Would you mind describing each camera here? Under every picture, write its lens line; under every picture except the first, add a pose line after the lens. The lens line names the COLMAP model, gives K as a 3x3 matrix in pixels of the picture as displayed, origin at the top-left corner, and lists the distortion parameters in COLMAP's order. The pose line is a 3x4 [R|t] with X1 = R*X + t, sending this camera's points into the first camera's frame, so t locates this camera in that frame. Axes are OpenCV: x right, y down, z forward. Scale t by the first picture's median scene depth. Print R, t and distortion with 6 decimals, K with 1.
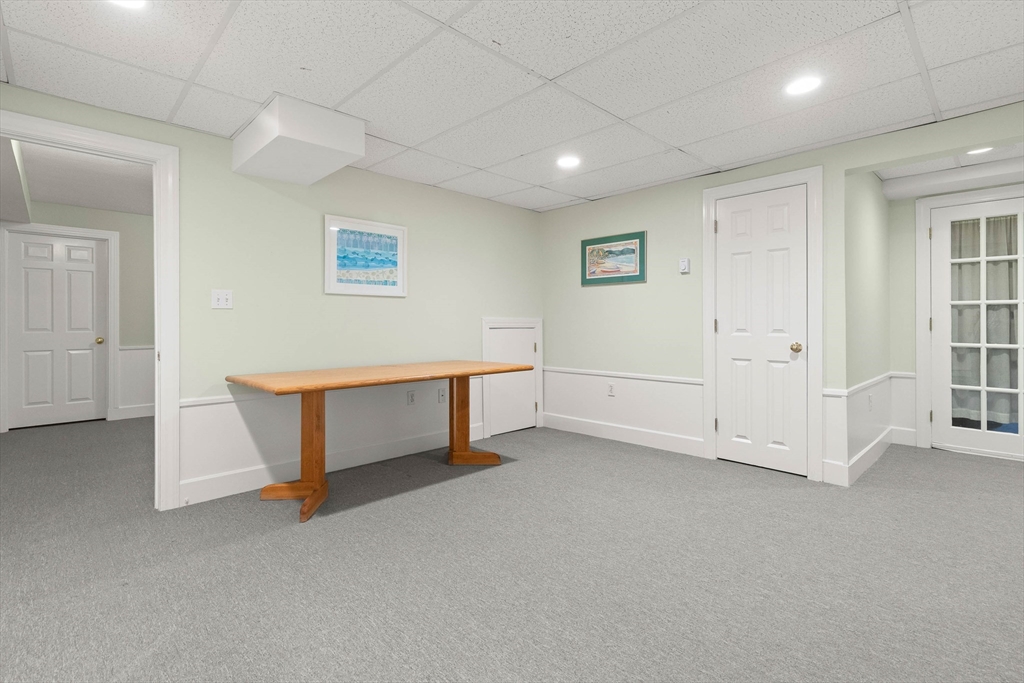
lens RADIAL K [[469.8, 0, 491.2], [0, 469.8, 320.2], [0, 0, 1]] dist [0.002551, 0.000769]
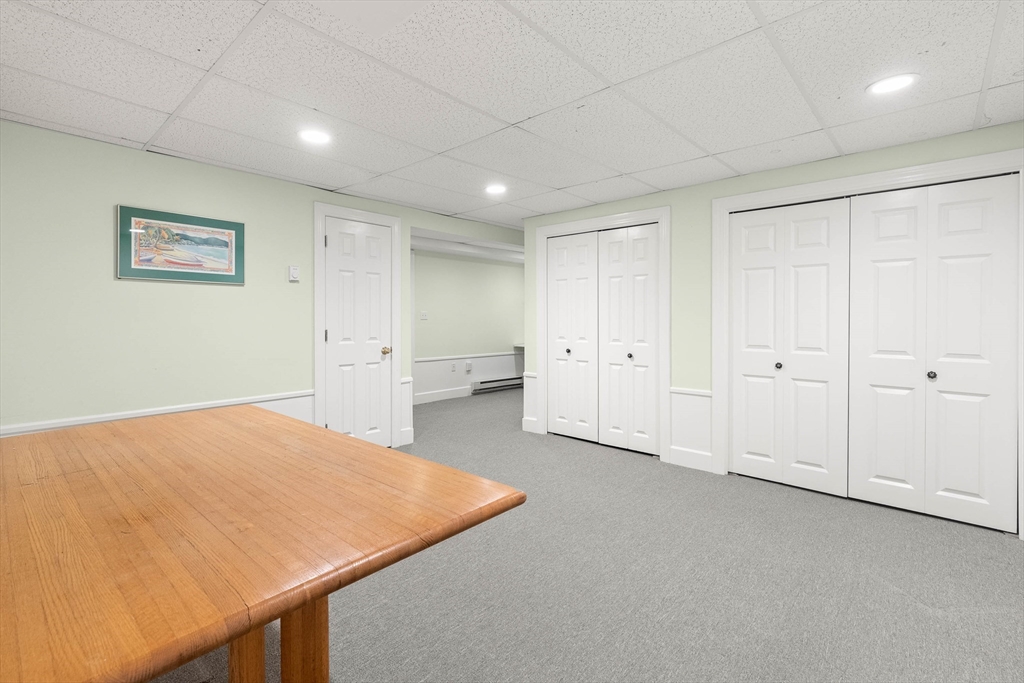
lens RADIAL K [[469.8, 0, 511.2], [0, 469.8, 331.7], [0, 0, 1]] dist [0.002551, 0.000769]
pose [[-0.084367, -0.018758, 0.996258, -0.526958], [0.002329, 0.999816, 0.019022, -0.014224], [-0.996432, 0.003925, -0.084307, 0.594110]]
